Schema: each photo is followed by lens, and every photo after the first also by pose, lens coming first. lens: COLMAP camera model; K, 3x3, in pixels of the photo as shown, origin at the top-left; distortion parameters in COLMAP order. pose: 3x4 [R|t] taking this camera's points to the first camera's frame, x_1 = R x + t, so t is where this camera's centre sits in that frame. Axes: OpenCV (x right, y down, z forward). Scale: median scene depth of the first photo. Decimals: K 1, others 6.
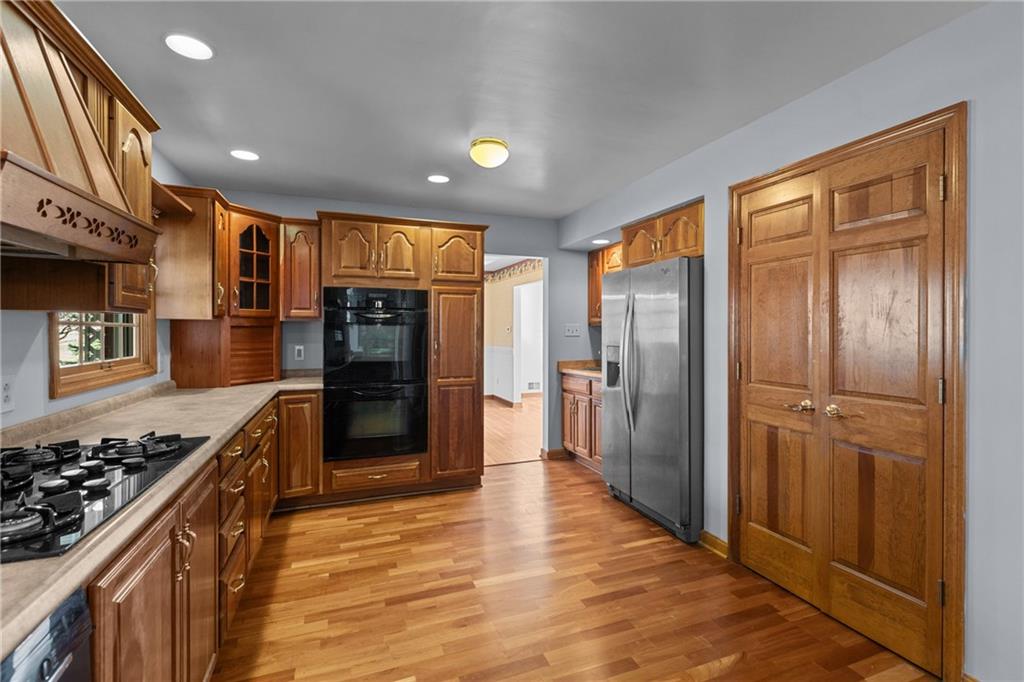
lens RADIAL K [[459.1, 0, 513.1], [0, 459.1, 334.2], [0, 0, 1]] dist [0.002008, -0.000266]
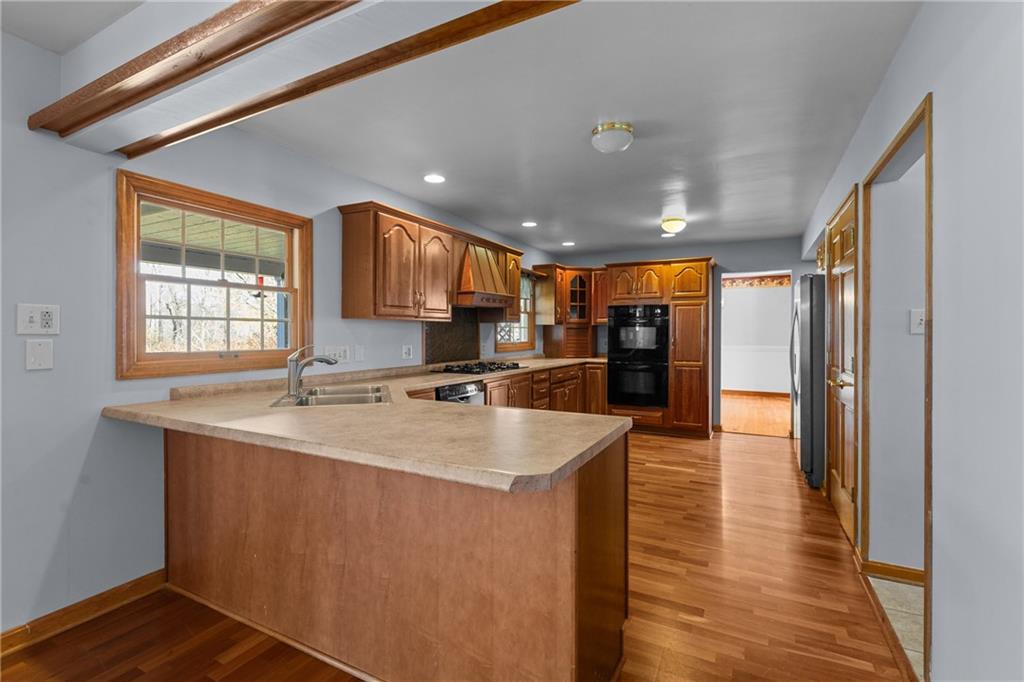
lens RADIAL K [[459.1, 0, 514.8], [0, 459.1, 332.9], [0, 0, 1]] dist [0.002008, -0.000266]
pose [[0.670869, 0.000894, -0.741575, 0.643377], [-0.007470, 0.999957, -0.005553, 0.014902], [0.741538, 0.009265, 0.670847, -0.450455]]
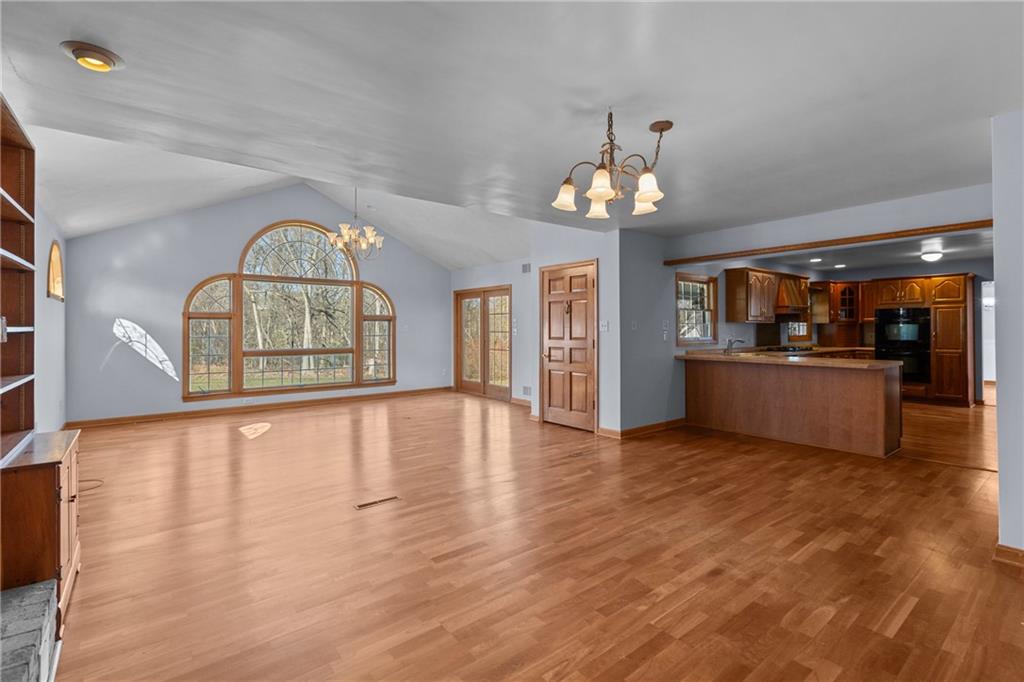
lens RADIAL K [[459.1, 0, 529.1], [0, 459.1, 324.0], [0, 0, 1]] dist [0.002008, -0.000266]
pose [[0.316114, -0.012262, -0.948642, 1.290138], [-0.004758, 0.999883, -0.014510, 0.021328], [0.948709, 0.009100, 0.316019, -1.483680]]
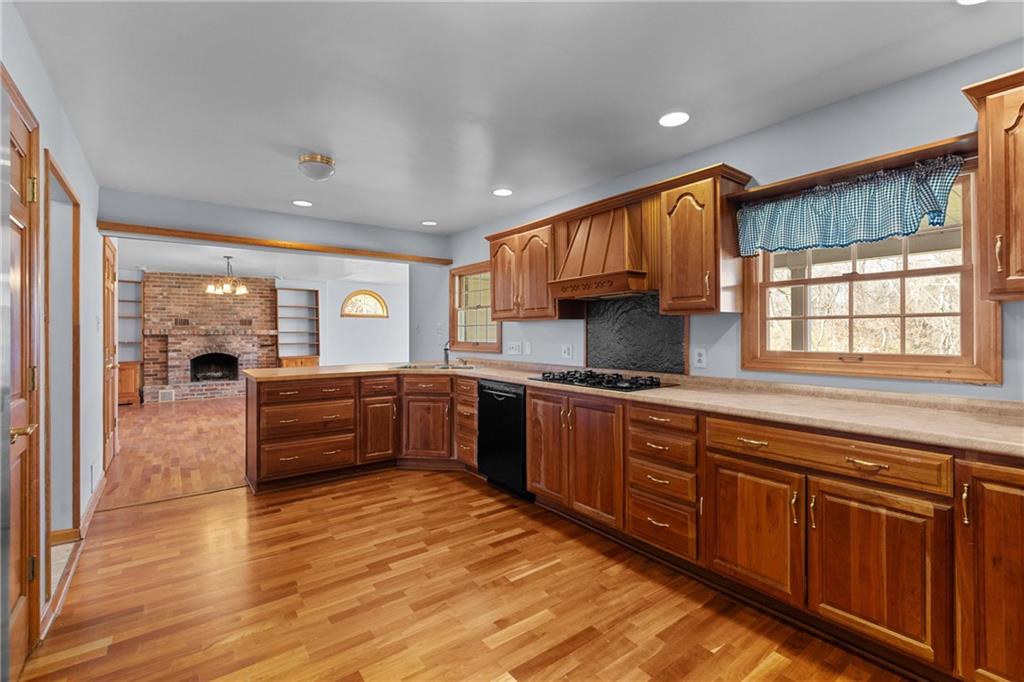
lens RADIAL K [[459.1, 0, 520.4], [0, 459.1, 335.1], [0, 0, 1]] dist [0.002008, -0.000266]
pose [[-0.956959, 0.003388, -0.290202, 0.075181], [0.000054, 0.999934, 0.011496, 0.004985], [0.290222, 0.010986, -0.956896, 1.137591]]
